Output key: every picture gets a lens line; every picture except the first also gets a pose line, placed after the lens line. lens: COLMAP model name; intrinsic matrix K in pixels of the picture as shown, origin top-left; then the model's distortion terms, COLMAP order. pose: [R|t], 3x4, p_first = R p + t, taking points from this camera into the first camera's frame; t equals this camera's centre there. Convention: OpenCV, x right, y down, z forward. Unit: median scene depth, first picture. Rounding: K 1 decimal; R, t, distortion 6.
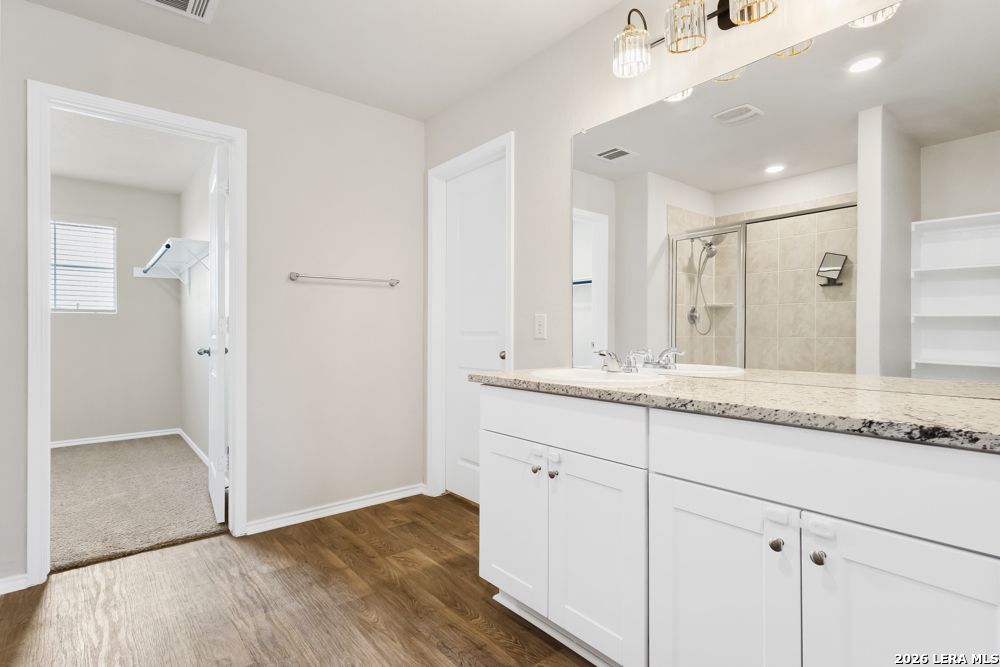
lens RADIAL K [[498.9, 0, 494.8], [0, 498.9, 335.2], [0, 0, 1]] dist [0.000689, -0.000159]
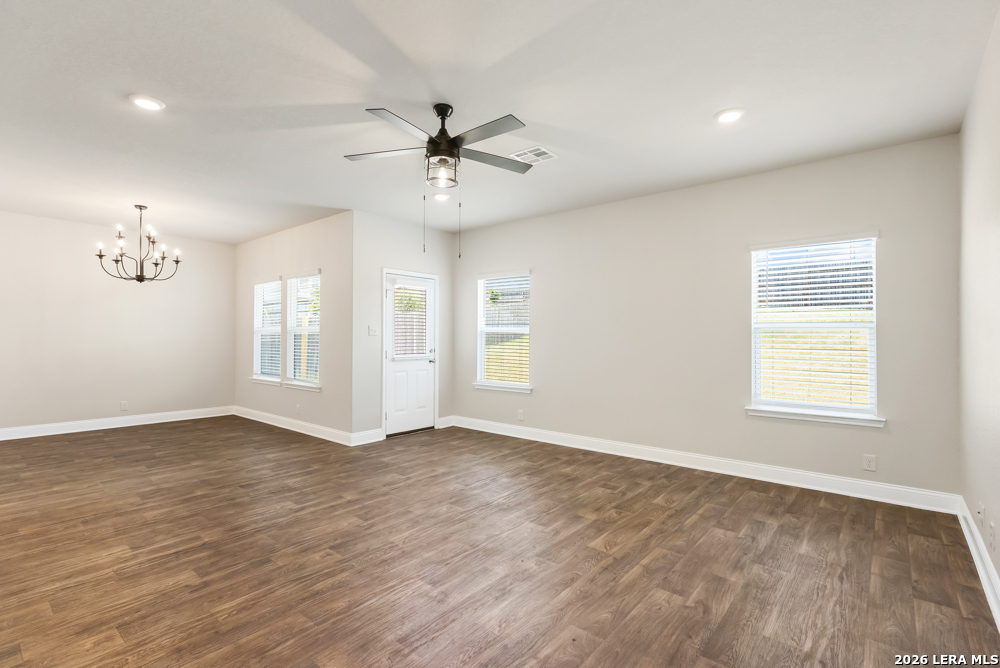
lens RADIAL K [[471.1, 0, 500.0], [0, 471.1, 334.0], [0, 0, 1]] dist [0.000773, -0.000169]
pose [[-0.191708, 0.008426, 0.981416, -1.819621], [0.002481, 0.999964, -0.008100, -0.117302], [-0.981449, 0.000882, -0.191722, 2.072789]]
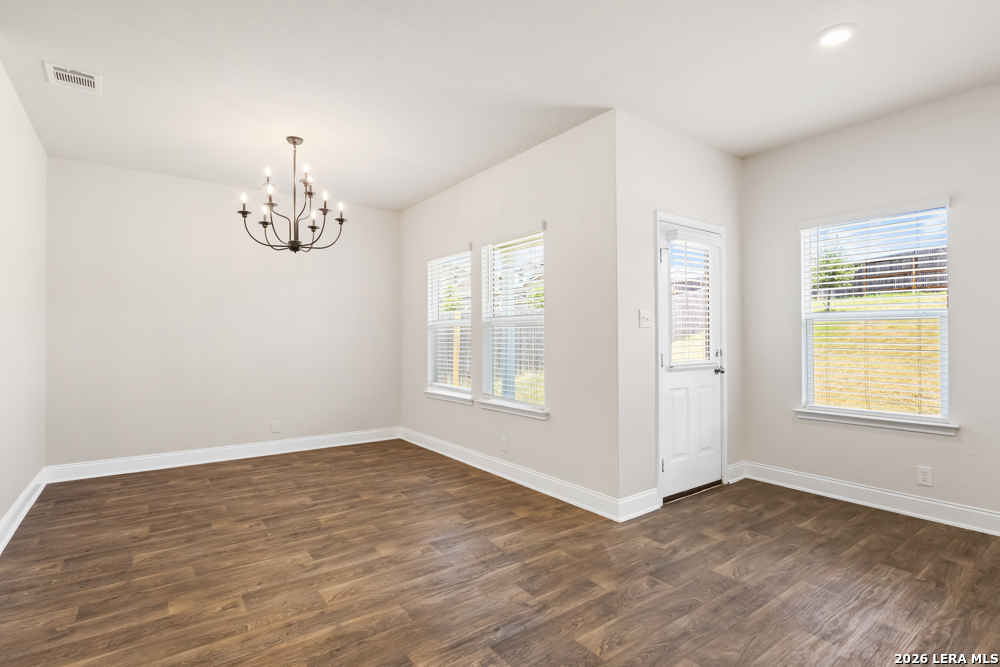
lens RADIAL K [[498.9, 0, 494.8], [0, 498.9, 335.2], [0, 0, 1]] dist [0.000689, -0.000159]
pose [[0.059199, 0.006897, 0.998222, -0.679968], [0.010352, 0.999918, -0.007523, -0.098064], [-0.998193, 0.010778, 0.059122, 2.680995]]
